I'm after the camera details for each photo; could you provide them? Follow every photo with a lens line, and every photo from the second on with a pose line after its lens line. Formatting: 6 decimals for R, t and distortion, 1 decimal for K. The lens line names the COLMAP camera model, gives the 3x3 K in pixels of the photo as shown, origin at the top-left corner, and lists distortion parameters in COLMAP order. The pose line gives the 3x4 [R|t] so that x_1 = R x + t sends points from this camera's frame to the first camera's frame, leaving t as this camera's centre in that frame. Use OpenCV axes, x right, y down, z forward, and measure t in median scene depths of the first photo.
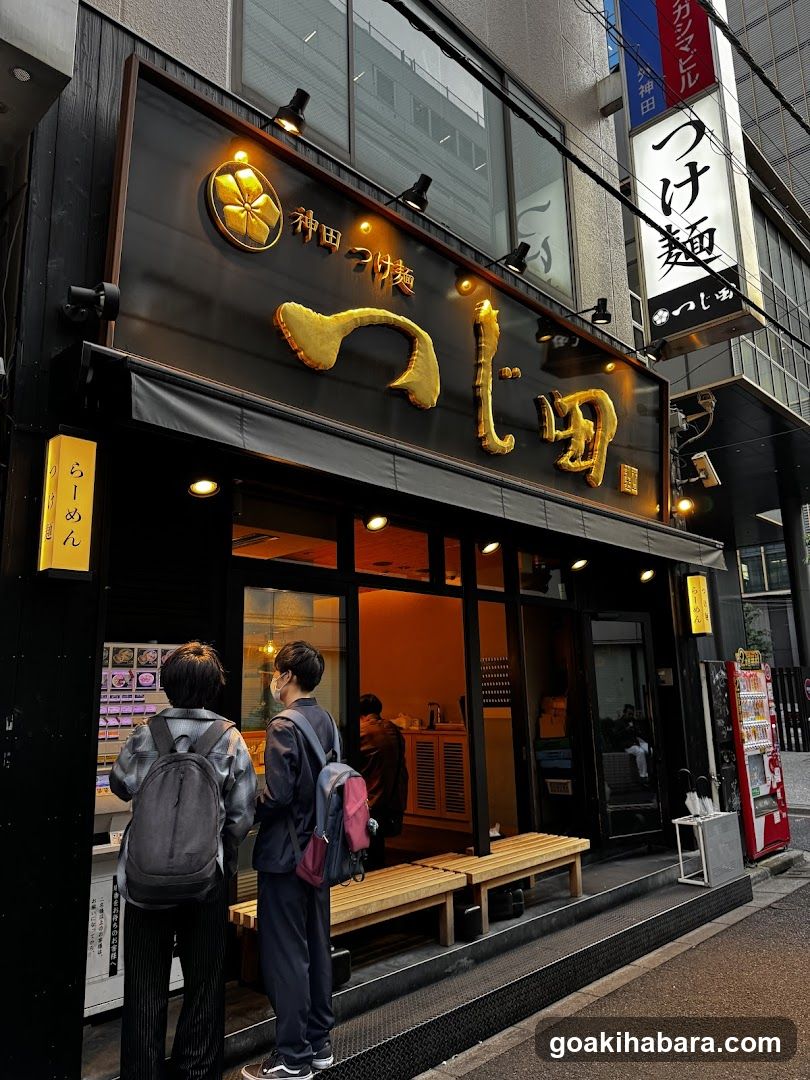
lens RADIAL K [[757.7, 0, 405.0], [0, 757.7, 540.0], [0, 0, 1]] dist [0.069031, -0.090724]
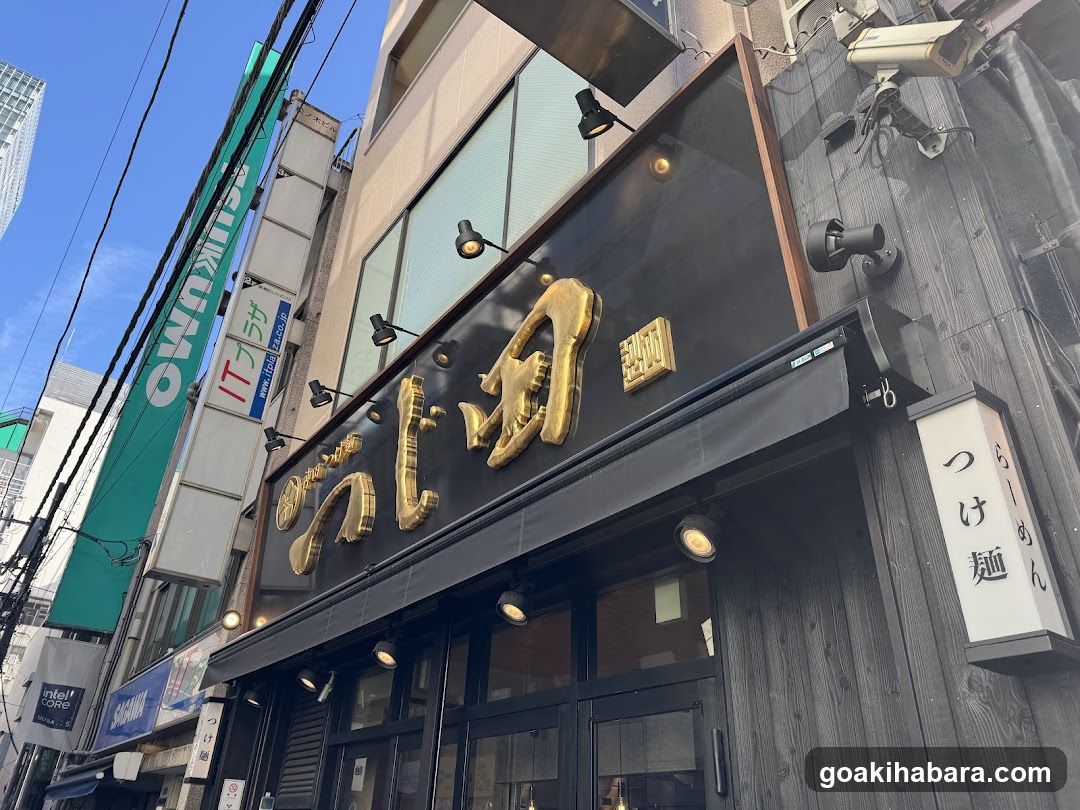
lens RADIAL K [[757.7, 0, 559.9], [0, 757.7, 393.8], [0, 0, 1]] dist [0.069031, -0.090724]
pose [[-0.145035, -0.497472, -0.855270, 0.785369], [0.180123, 0.836690, -0.517210, 0.198543], [0.972893, -0.229068, -0.031743, 1.092123]]
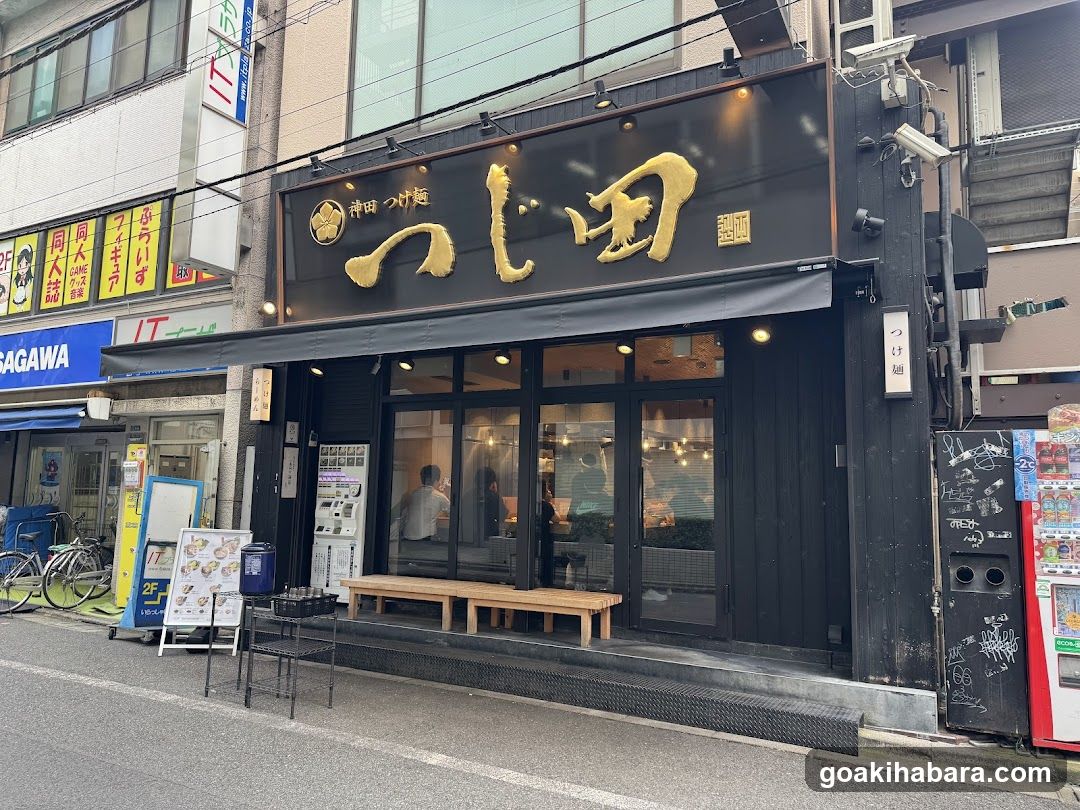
lens RADIAL K [[757.7, 0, 559.9], [0, 757.7, 393.8], [0, 0, 1]] dist [0.069031, -0.090724]
pose [[0.279337, -0.089191, -0.956042, 1.183542], [0.172346, 0.984164, -0.041458, 0.118401], [0.944599, -0.153189, 0.290285, 0.612541]]
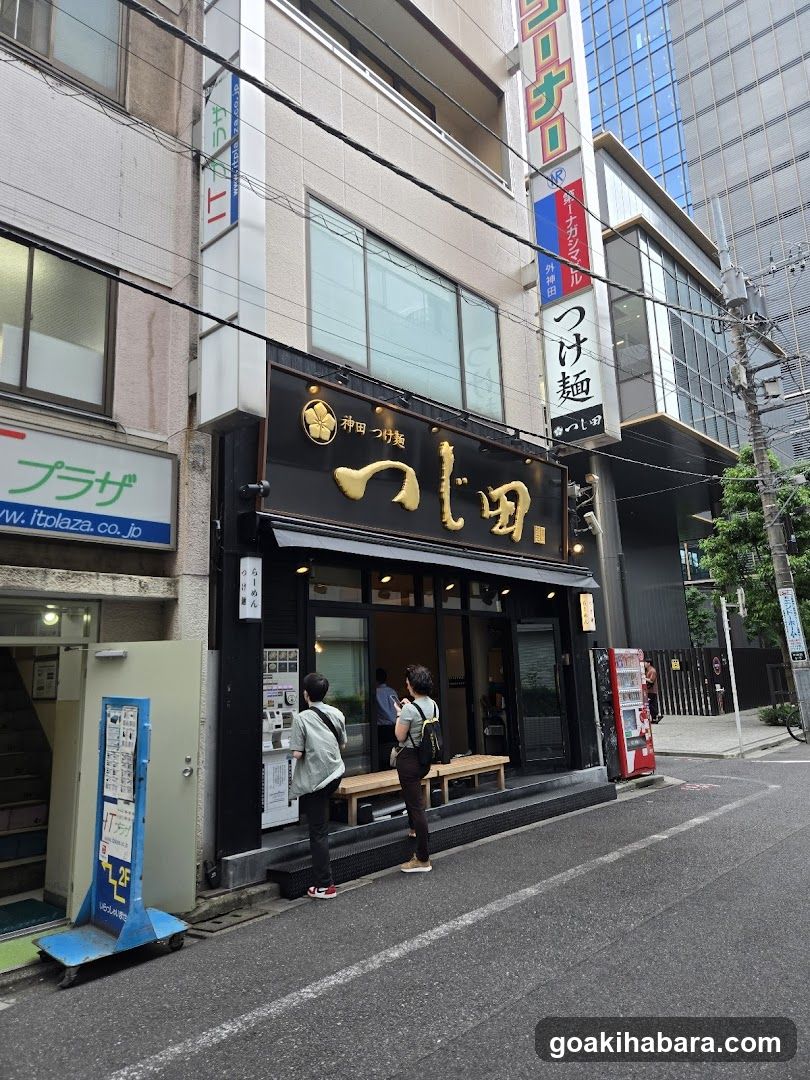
lens RADIAL K [[708.6, 0, 405.2], [0, 708.6, 516.6], [0, 0, 1]] dist [0.049955, -0.001775]
pose [[0.999710, -0.007468, 0.022909, -0.020906], [0.007841, 0.999838, -0.016218, -0.108740], [-0.022785, 0.016393, 0.999606, -0.535732]]
